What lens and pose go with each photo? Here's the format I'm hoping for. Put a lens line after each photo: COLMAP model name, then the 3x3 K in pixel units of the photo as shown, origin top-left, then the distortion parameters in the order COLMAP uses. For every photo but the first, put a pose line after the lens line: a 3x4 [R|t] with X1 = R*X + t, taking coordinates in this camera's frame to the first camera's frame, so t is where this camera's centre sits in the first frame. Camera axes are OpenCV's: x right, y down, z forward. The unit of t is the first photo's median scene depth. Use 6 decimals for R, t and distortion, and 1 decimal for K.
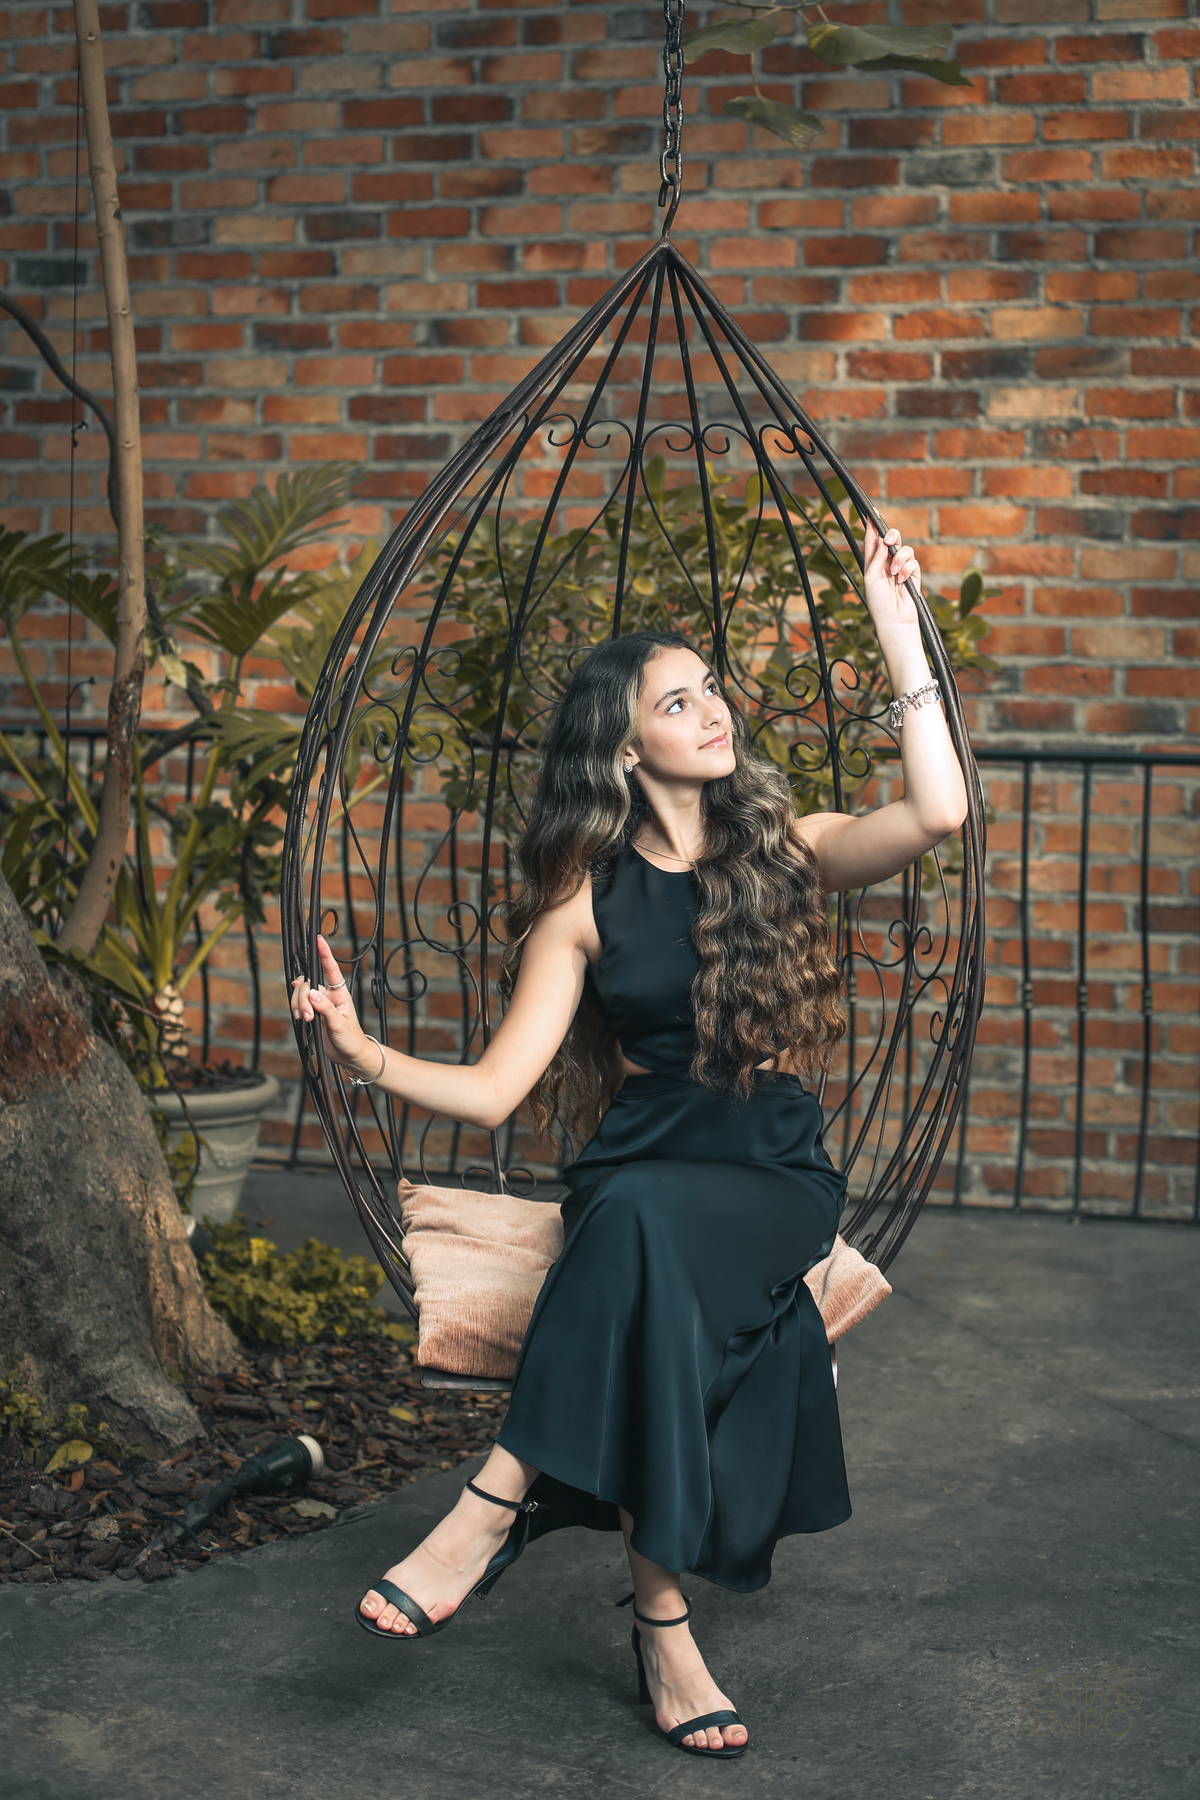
lens RADIAL K [[2780.0, 0, 600.0], [0, 2780.0, 900.0], [0, 0, 1]] dist [-0.137919, 0.087479]
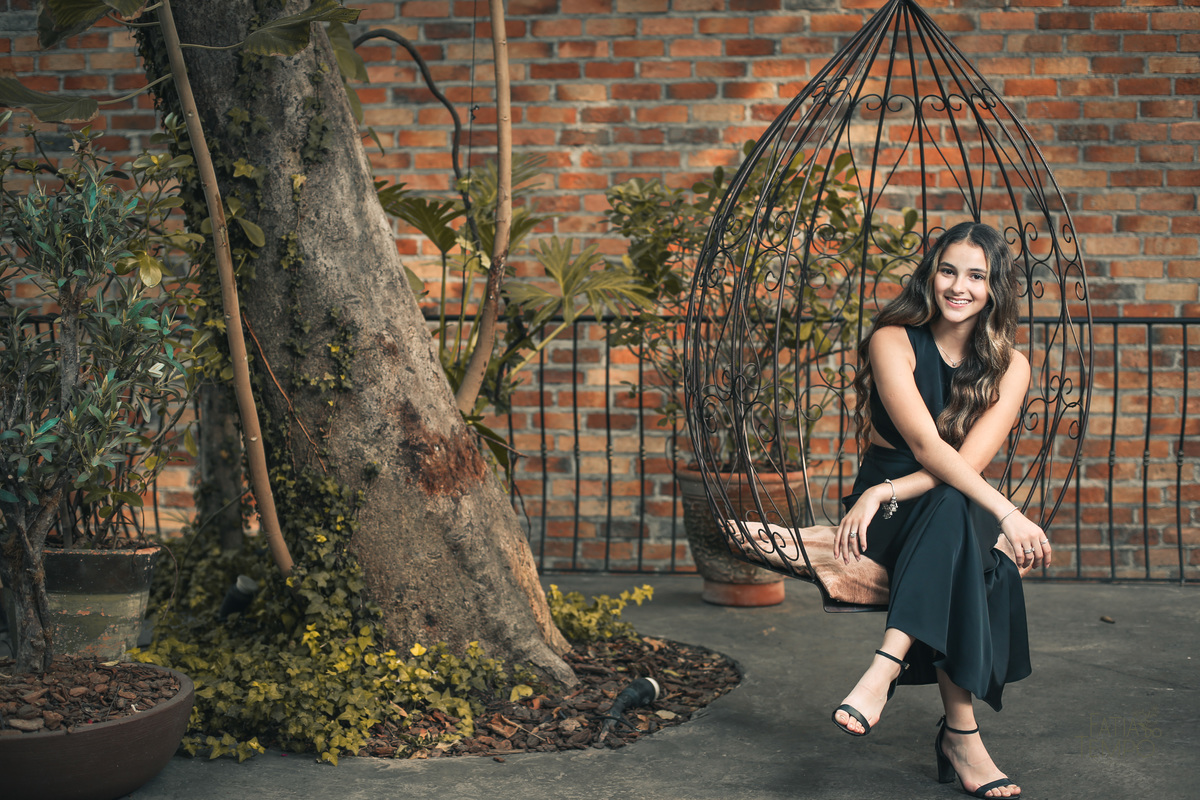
lens RADIAL K [[1694.0, 0, 600.1], [0, 1694.0, 440.1], [0, 0, 1]] dist [-0.136334, 0.011951]
pose [[0.988947, -0.019062, 0.147041, -0.168897], [0.023639, 0.999287, -0.029447, 0.043471], [-0.146375, 0.032597, 0.988692, -0.032085]]
